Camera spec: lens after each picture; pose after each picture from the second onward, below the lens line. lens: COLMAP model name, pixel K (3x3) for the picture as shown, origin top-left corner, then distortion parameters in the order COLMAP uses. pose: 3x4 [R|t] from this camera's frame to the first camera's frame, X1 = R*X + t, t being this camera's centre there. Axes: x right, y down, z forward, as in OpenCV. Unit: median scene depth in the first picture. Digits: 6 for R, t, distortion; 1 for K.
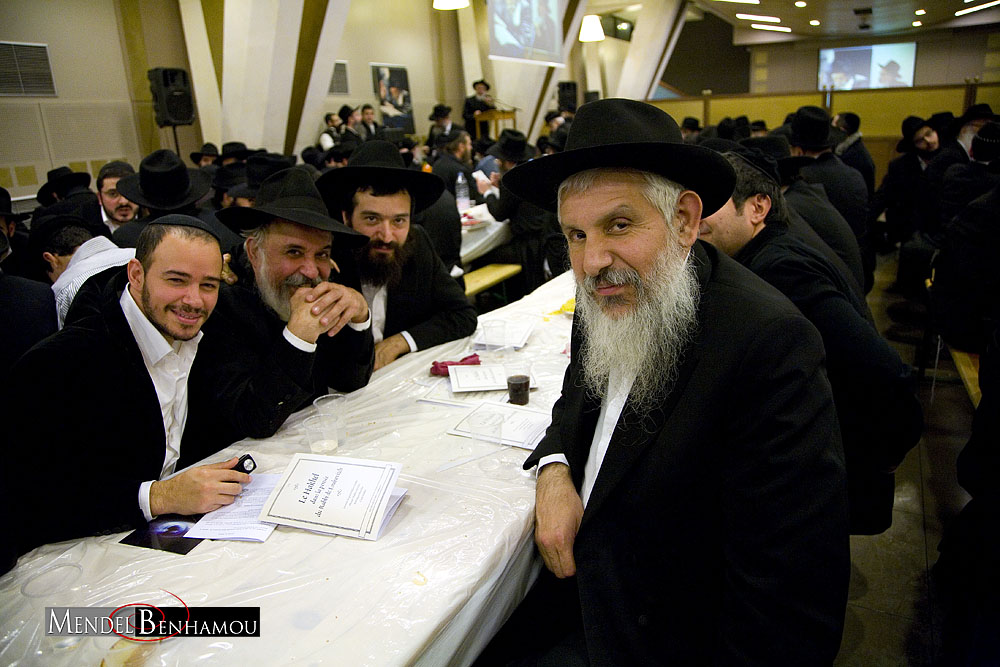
lens RADIAL K [[672.5, 0, 500.0], [0, 672.5, 333.5], [0, 0, 1]] dist [-0.132209, 0.067171]
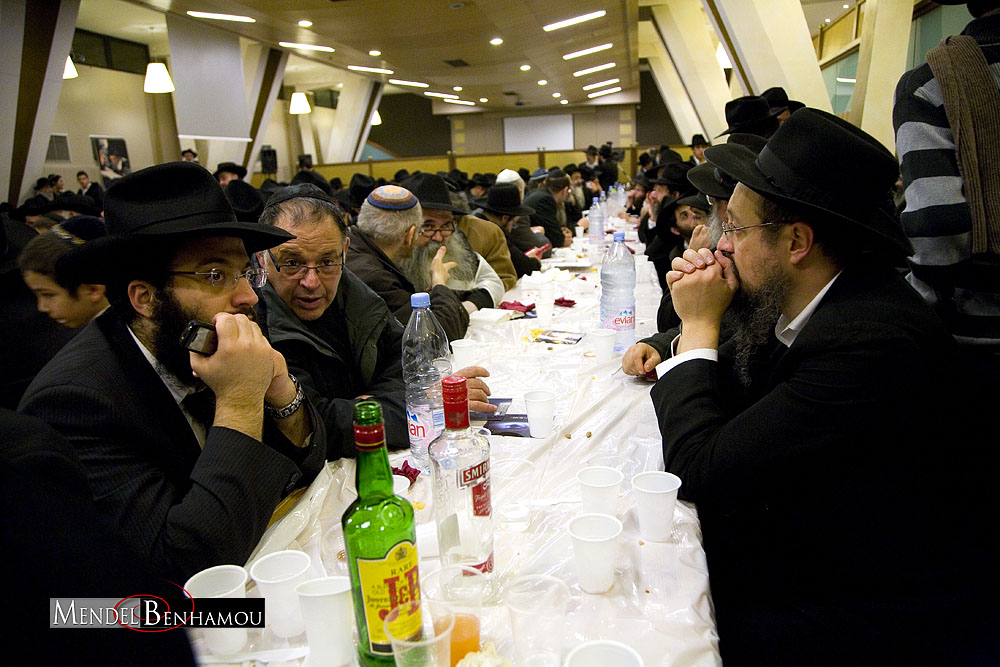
lens RADIAL K [[672.5, 0, 500.0], [0, 672.5, 333.5], [0, 0, 1]] dist [-0.132209, 0.067171]
pose [[0.945848, -0.064439, 0.318148, 0.110600], [0.089812, 0.993788, -0.065723, 0.087963], [-0.311937, 0.090738, 0.945760, -0.291151]]
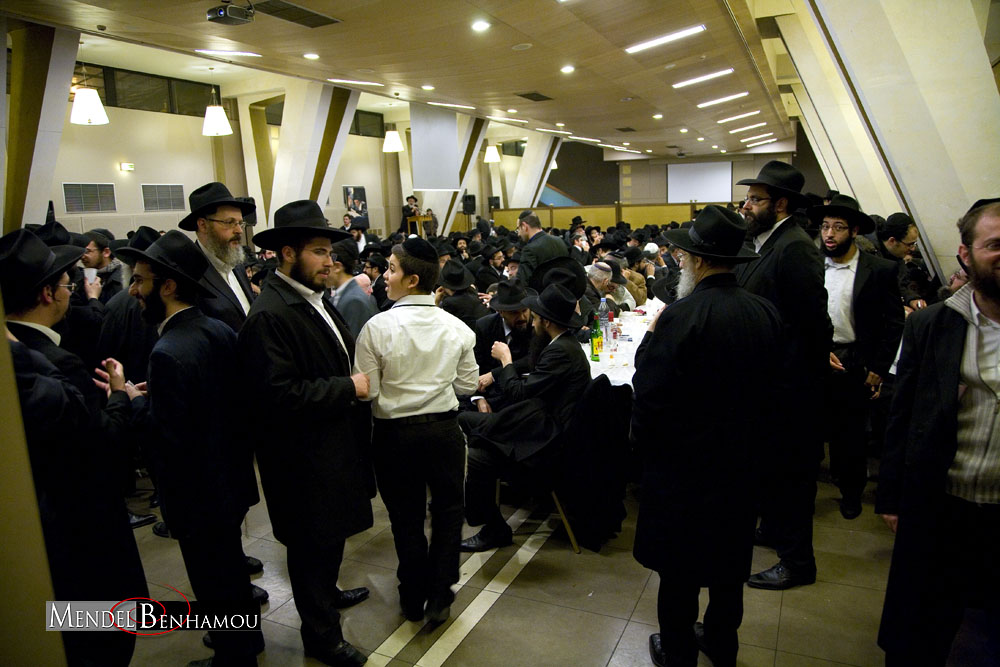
lens RADIAL K [[672.5, 0, 500.0], [0, 672.5, 333.5], [0, 0, 1]] dist [-0.132209, 0.067171]
pose [[0.996127, 0.000150, 0.087928, 0.040811], [0.010466, 0.992688, -0.120258, 0.137639], [-0.087303, 0.120712, 0.988841, -0.555552]]
